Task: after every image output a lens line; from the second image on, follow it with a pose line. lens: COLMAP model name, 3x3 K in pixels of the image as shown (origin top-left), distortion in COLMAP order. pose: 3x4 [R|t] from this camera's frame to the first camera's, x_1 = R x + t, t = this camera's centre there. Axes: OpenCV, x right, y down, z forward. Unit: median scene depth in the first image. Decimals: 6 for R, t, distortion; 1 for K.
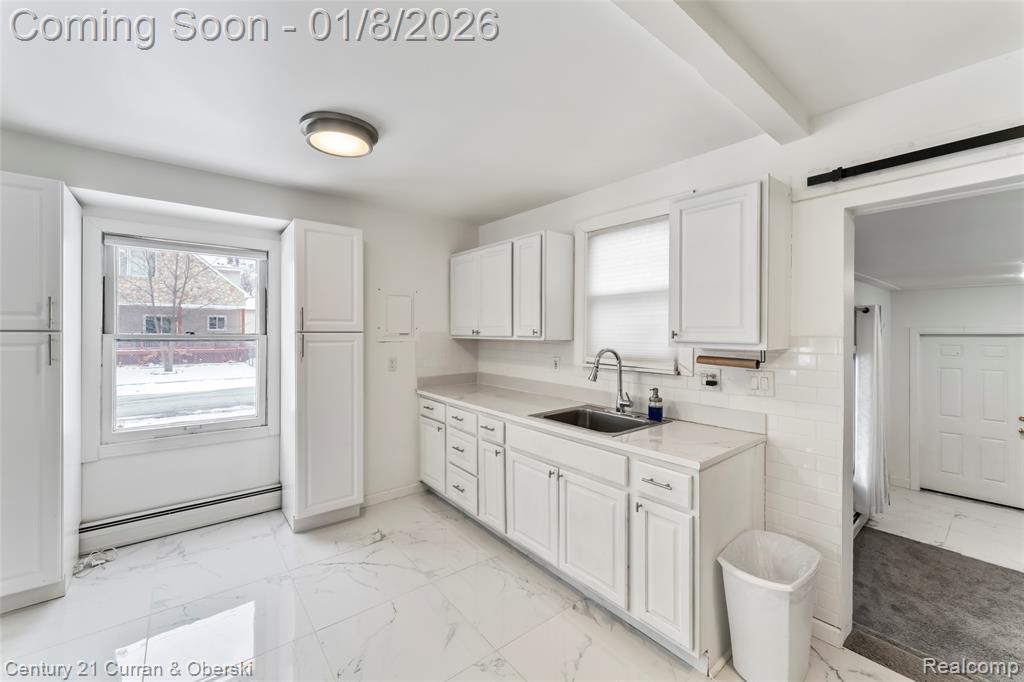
lens RADIAL K [[408.1, 0, 509.9], [0, 408.1, 334.1], [0, 0, 1]] dist [0.000620, -0.000241]
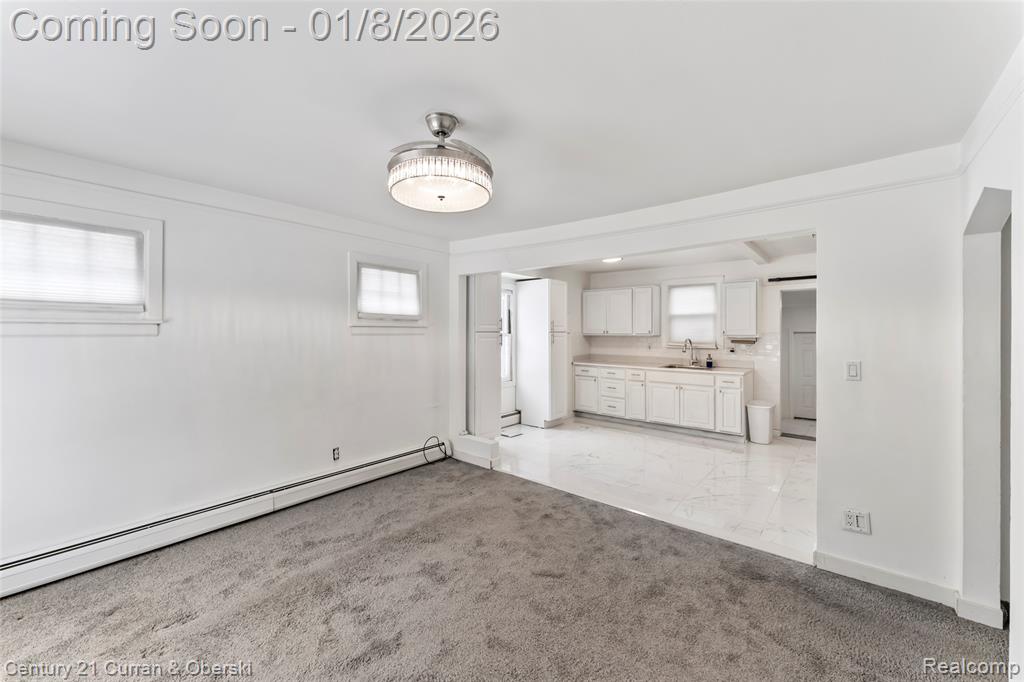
lens RADIAL K [[408.1, 0, 509.9], [0, 408.1, 334.1], [0, 0, 1]] dist [0.000620, -0.000241]
pose [[0.980883, -0.003920, 0.194557, -1.139598], [0.003855, 0.999992, 0.000711, 0.003585], [-0.194558, 0.000053, 0.980891, -1.037349]]
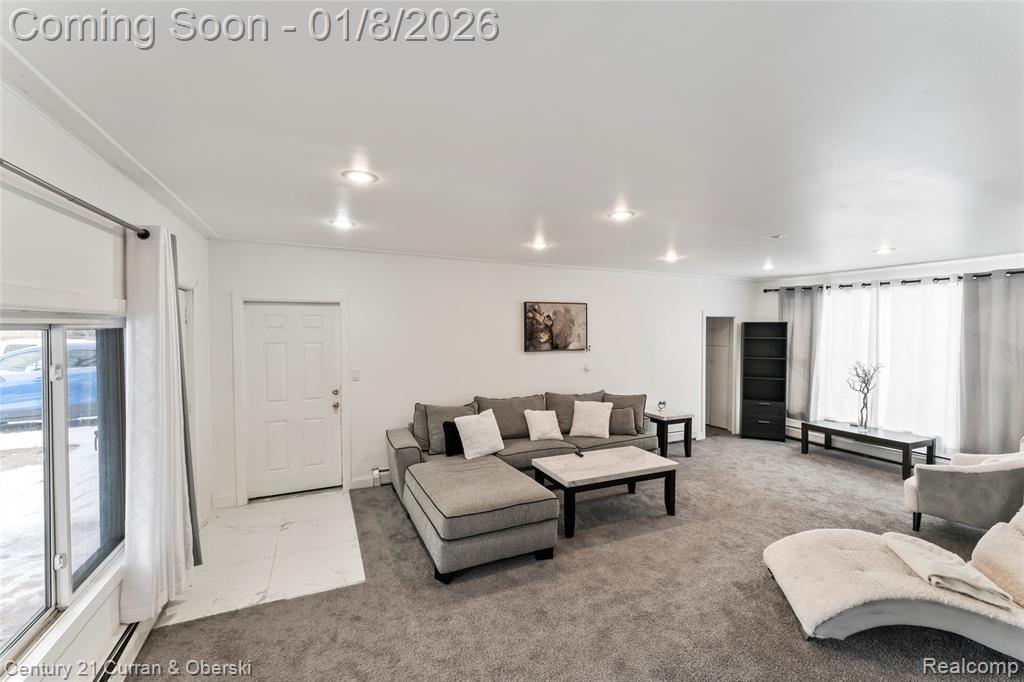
lens RADIAL K [[425.8, 0, 512.0], [0, 425.8, 341.0], [0, 0, 1]] dist [0.000502, -0.000095]
pose [[0.253537, -0.031602, 0.966809, 0.700515], [0.002488, 0.999484, 0.032018, 0.101467], [-0.967322, -0.005712, 0.253485, 0.607354]]
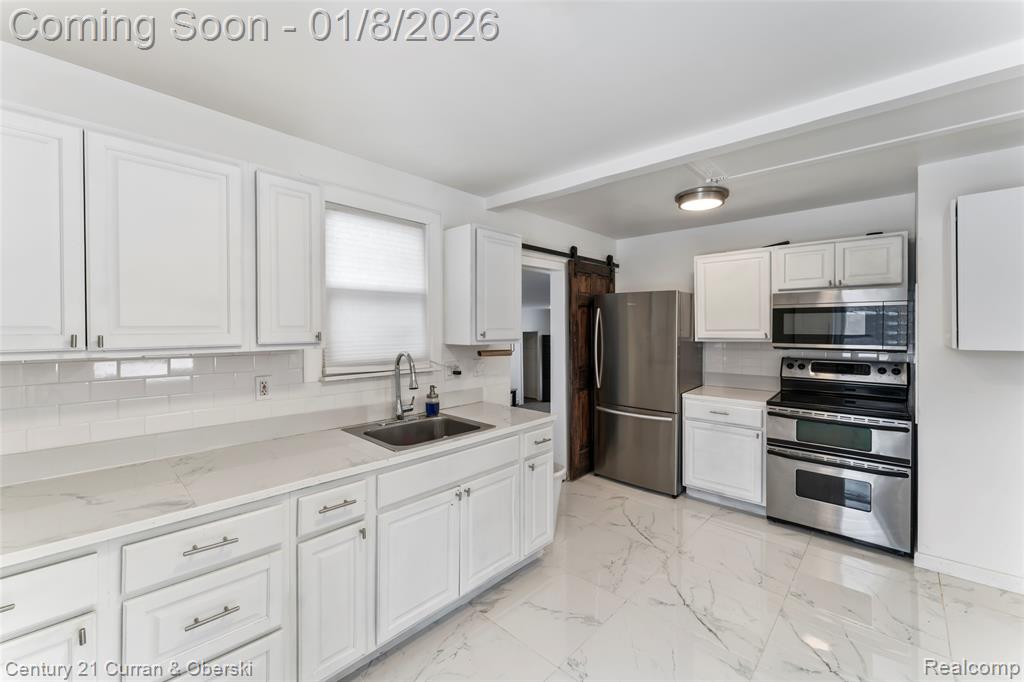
lens RADIAL K [[410.4, 0, 509.2], [0, 410.4, 327.2], [0, 0, 1]] dist [0.000505, -0.000128]
pose [[-0.131766, -0.002660, 0.991277, -0.642089], [0.003008, 0.999991, 0.003084, -0.020925], [-0.991276, 0.003388, -0.131756, 0.816388]]
